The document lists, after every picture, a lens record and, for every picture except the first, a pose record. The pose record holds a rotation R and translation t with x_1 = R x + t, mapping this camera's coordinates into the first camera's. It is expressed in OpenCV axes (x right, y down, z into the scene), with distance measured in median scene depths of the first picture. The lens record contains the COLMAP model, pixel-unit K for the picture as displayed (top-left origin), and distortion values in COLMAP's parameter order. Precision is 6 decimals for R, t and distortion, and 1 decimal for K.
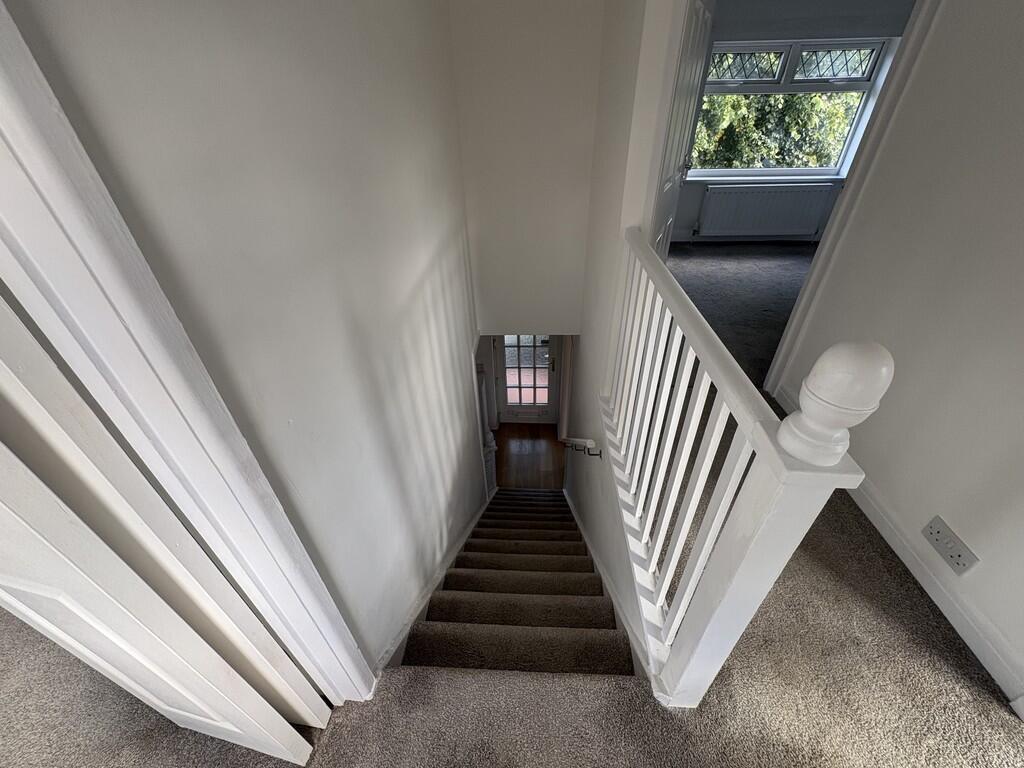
lens RADIAL K [[409.4, 0, 510.3], [0, 409.4, 386.7], [0, 0, 1]] dist [-0.000803, -0.000425]
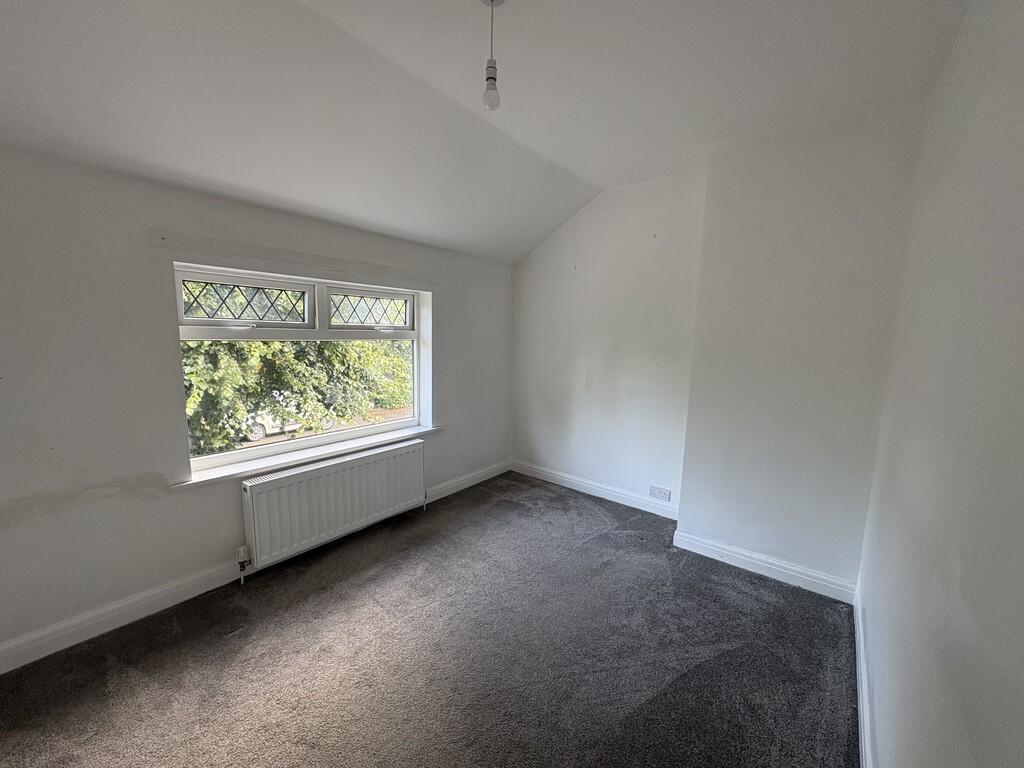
lens RADIAL K [[409.4, 0, 510.3], [0, 409.4, 386.7], [0, 0, 1]] dist [-0.000803, -0.000425]
pose [[0.582204, -0.074146, 0.809655, 0.134125], [0.434554, 0.870038, -0.232801, -0.165279], [-0.687169, 0.487376, 0.538760, 0.210921]]
